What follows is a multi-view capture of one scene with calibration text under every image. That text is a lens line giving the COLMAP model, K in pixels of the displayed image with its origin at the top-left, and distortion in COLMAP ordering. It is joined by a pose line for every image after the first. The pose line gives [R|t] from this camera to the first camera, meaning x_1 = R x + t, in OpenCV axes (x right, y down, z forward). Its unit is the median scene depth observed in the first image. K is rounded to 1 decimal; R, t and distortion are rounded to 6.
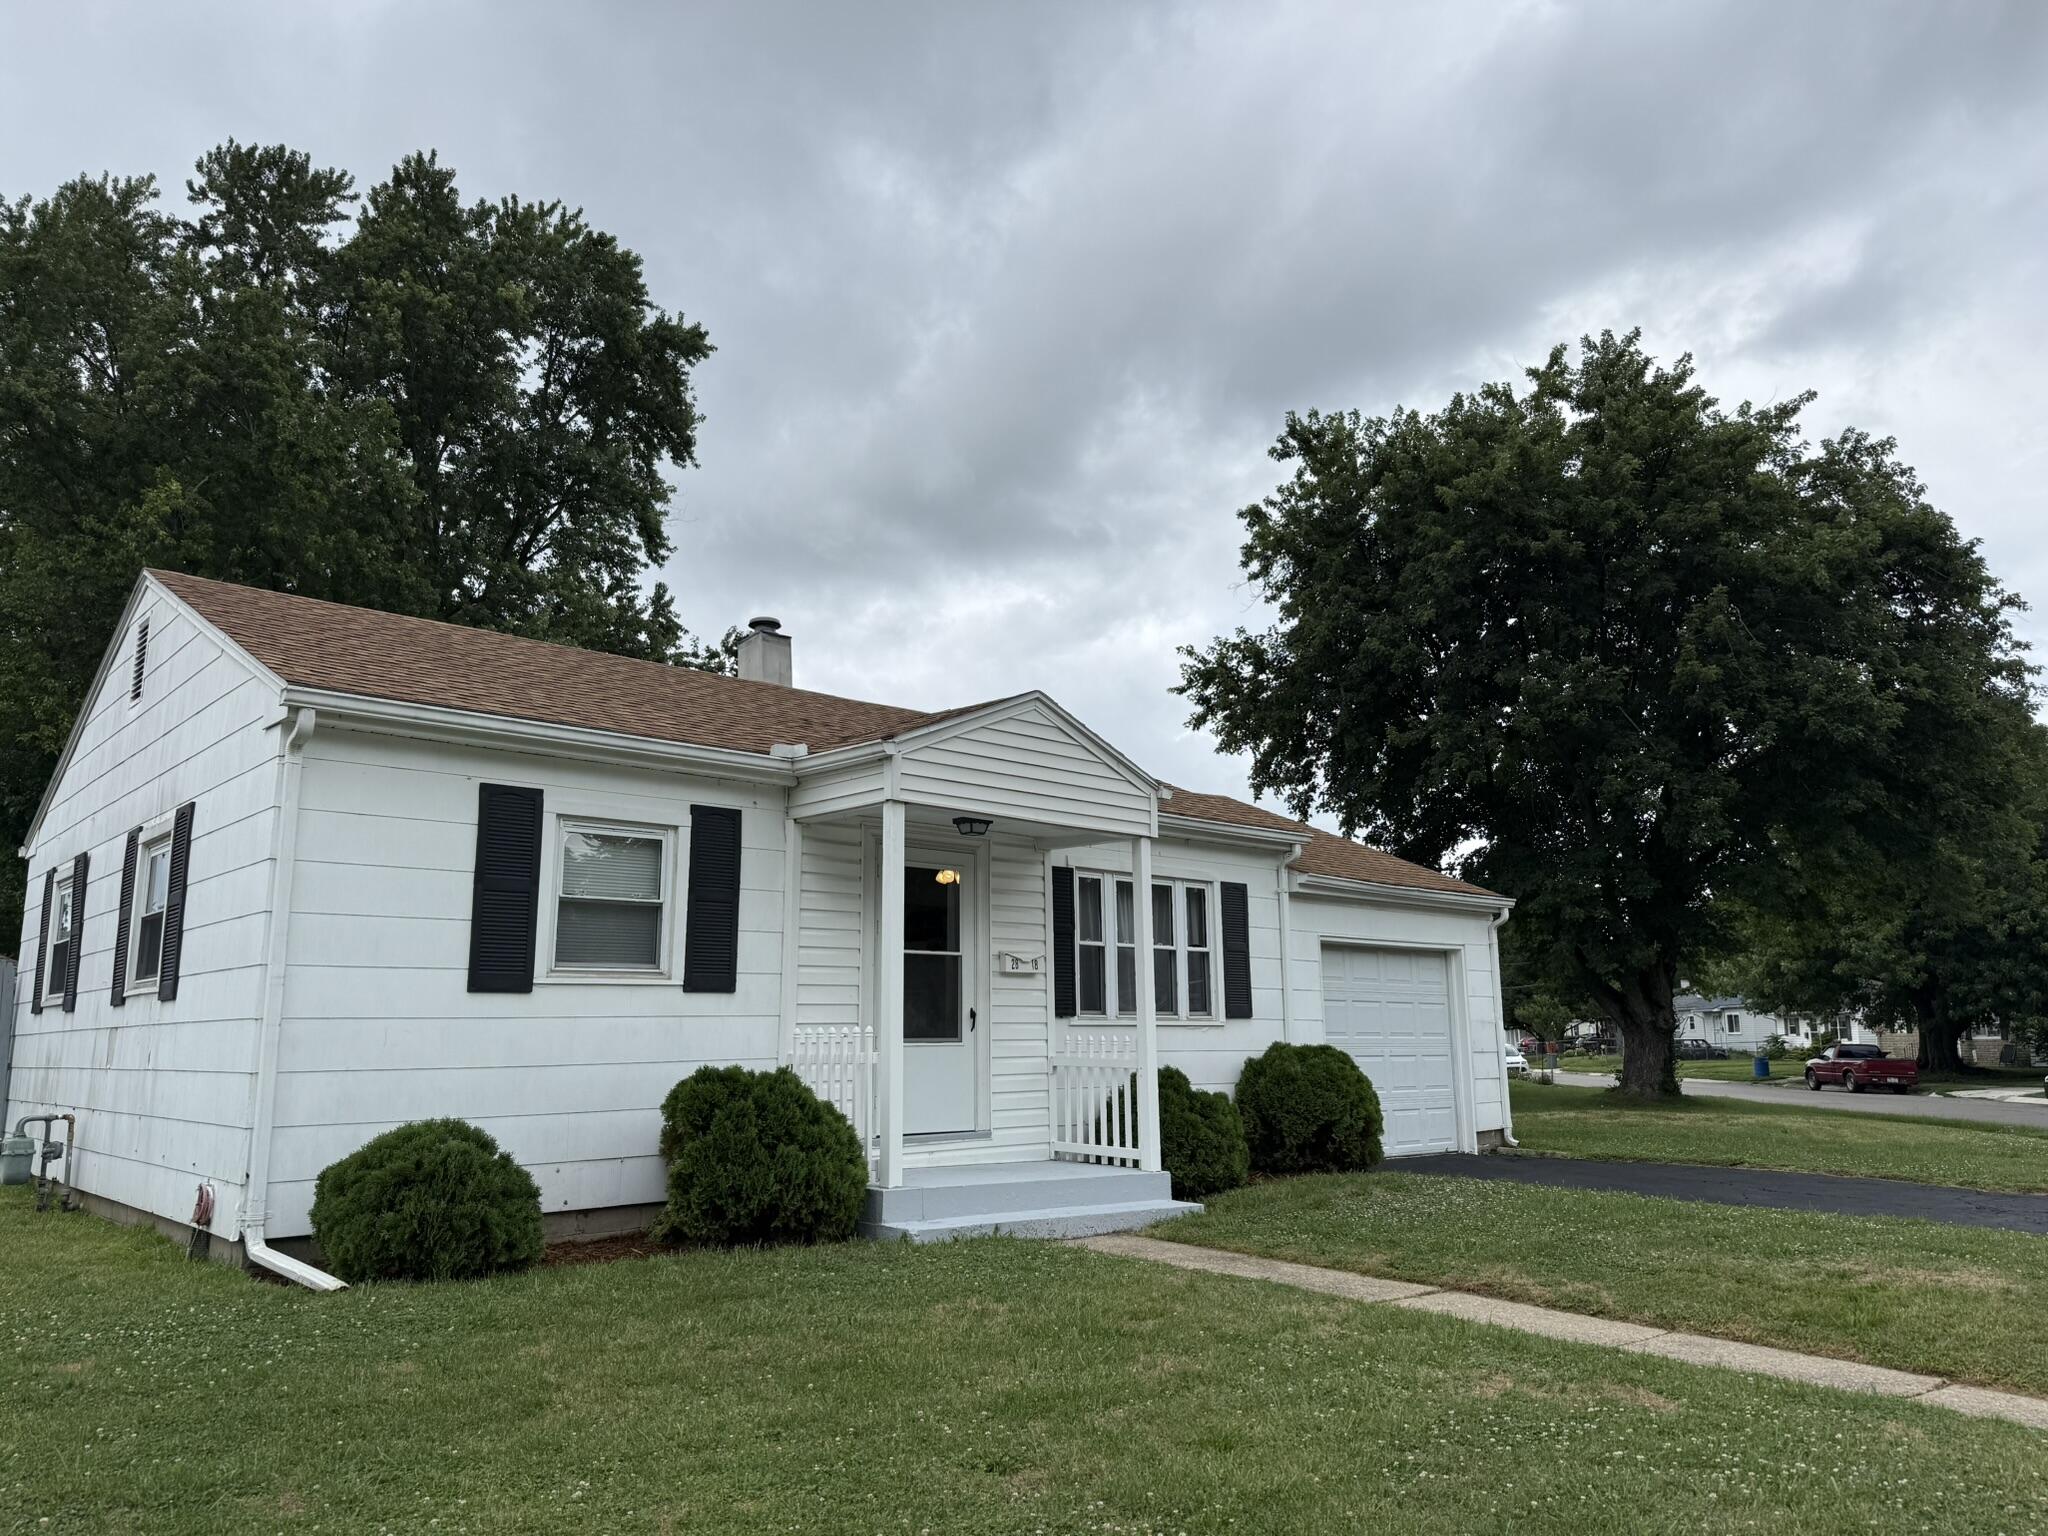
lens RADIAL K [[1447.6, 0, 1024.0], [0, 1447.6, 763.6], [0, 0, 1]] dist [0.072980, -0.062424]
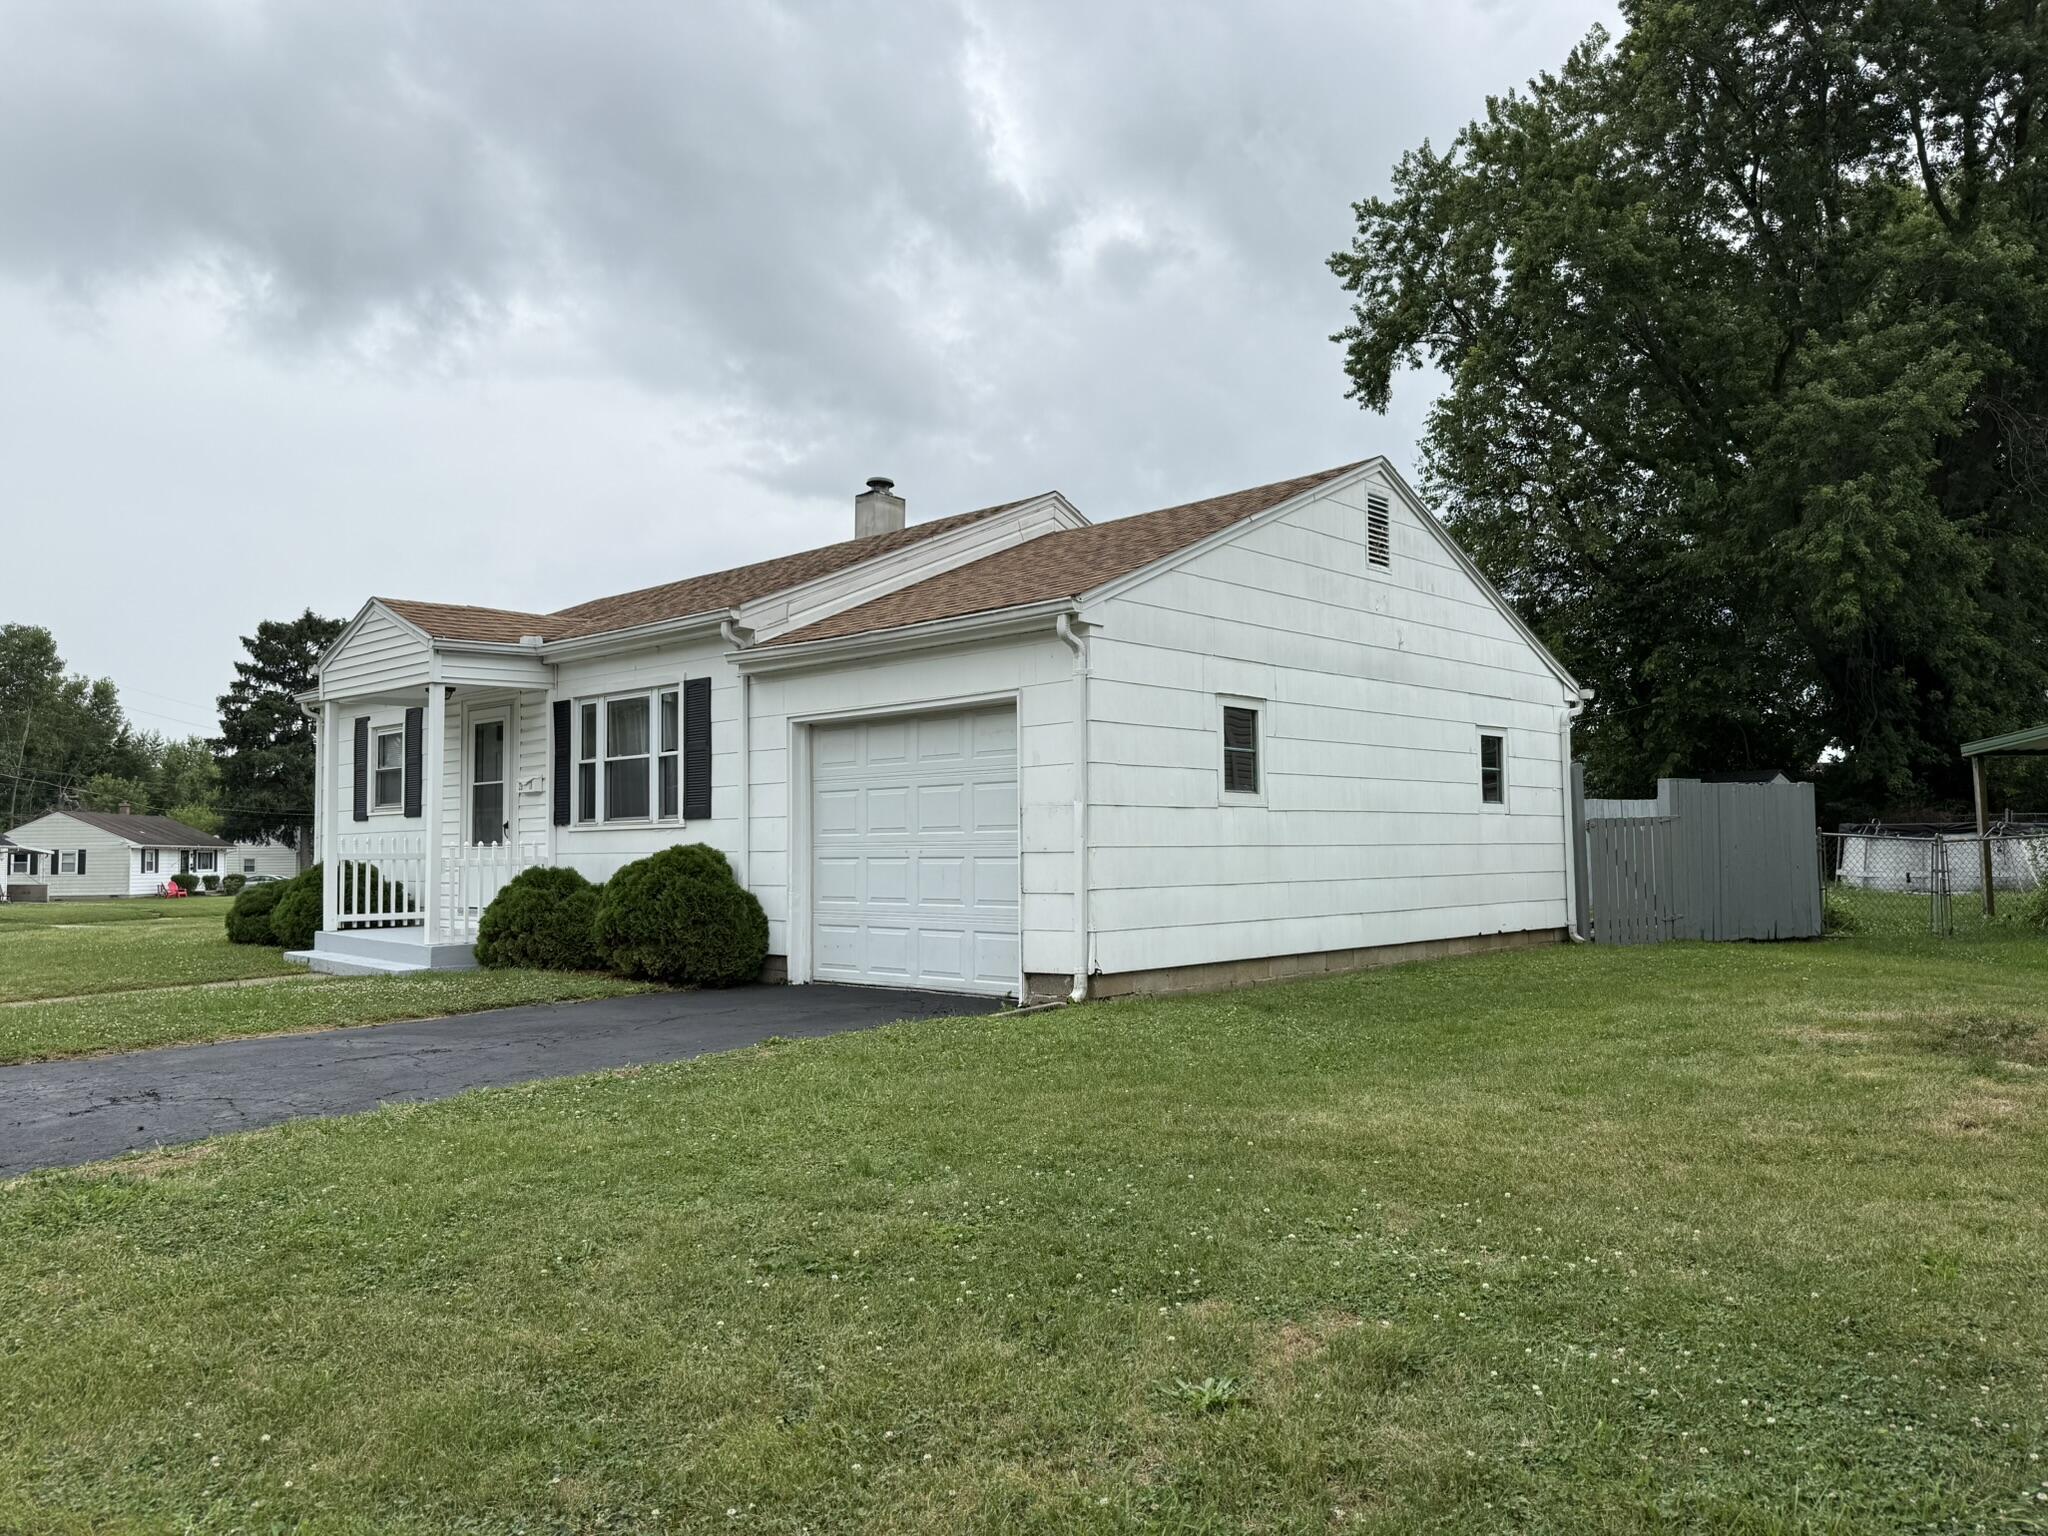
lens RADIAL K [[1447.6, 0, 1031.3], [0, 1447.6, 780.6], [0, 0, 1]] dist [0.072980, -0.062424]
pose [[0.072429, -0.038131, -0.996644, 1.249947], [0.199825, 0.979563, -0.022956, 0.239995], [0.977151, -0.197492, 0.078568, 1.267149]]
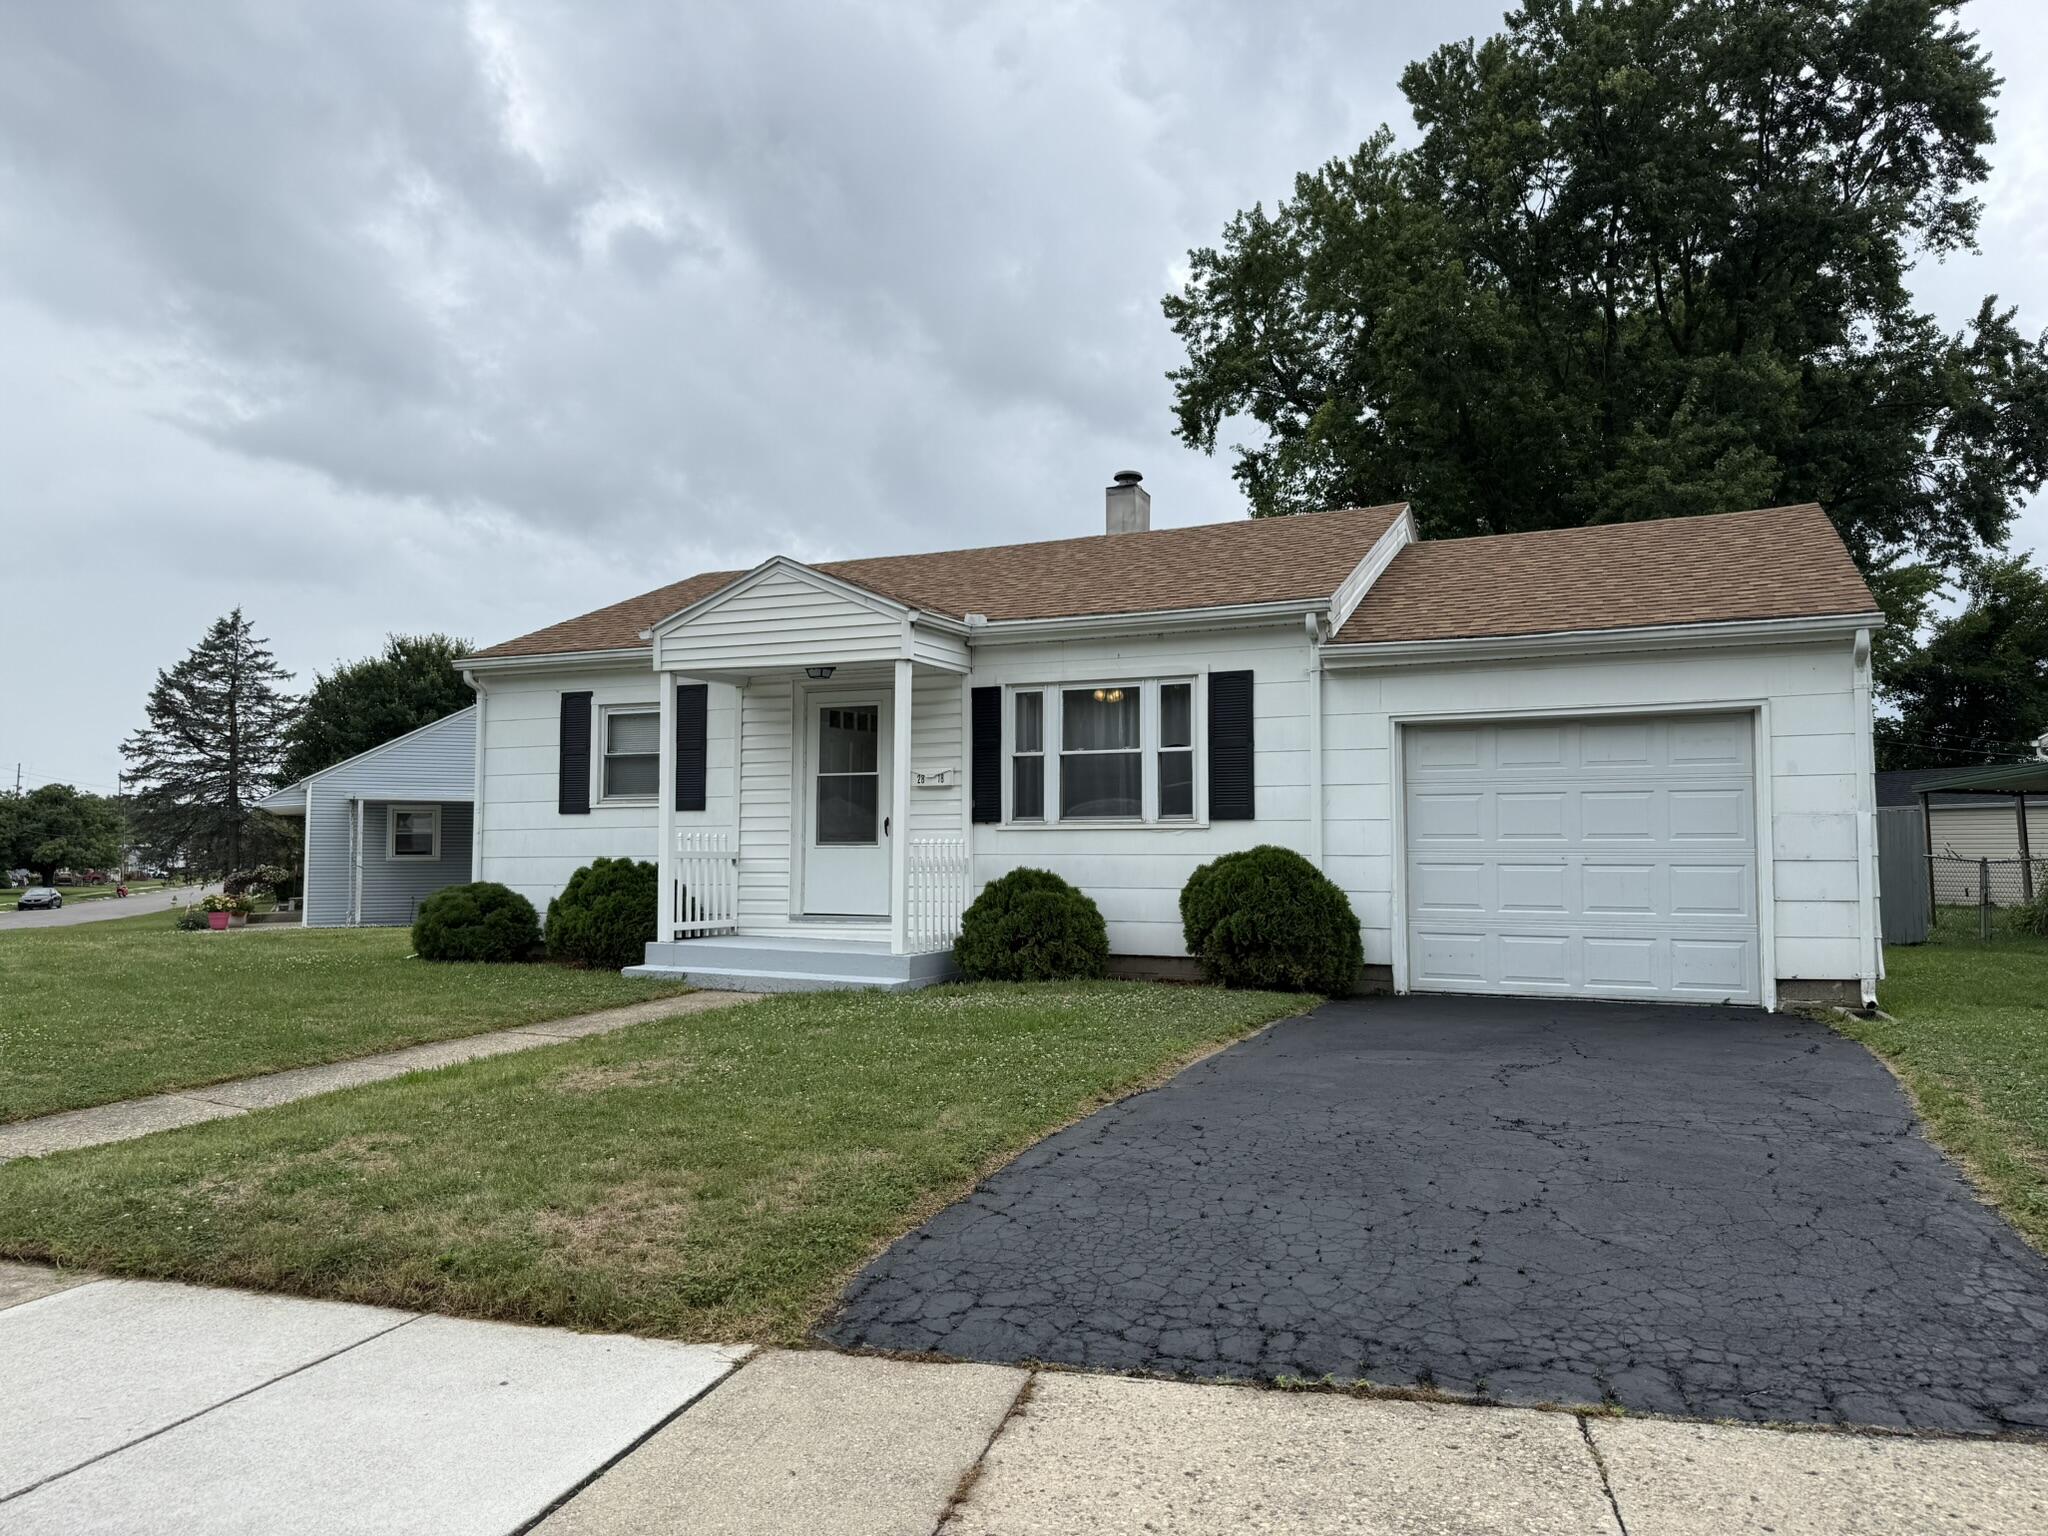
lens RADIAL K [[1447.6, 0, 1062.0], [0, 1447.6, 783.1], [0, 0, 1]] dist [0.072980, -0.062424]
pose [[0.411172, -0.040523, -0.910657, 1.033629], [0.166896, 0.985471, 0.031503, 0.117157], [0.896149, -0.164938, 0.411961, 0.588903]]
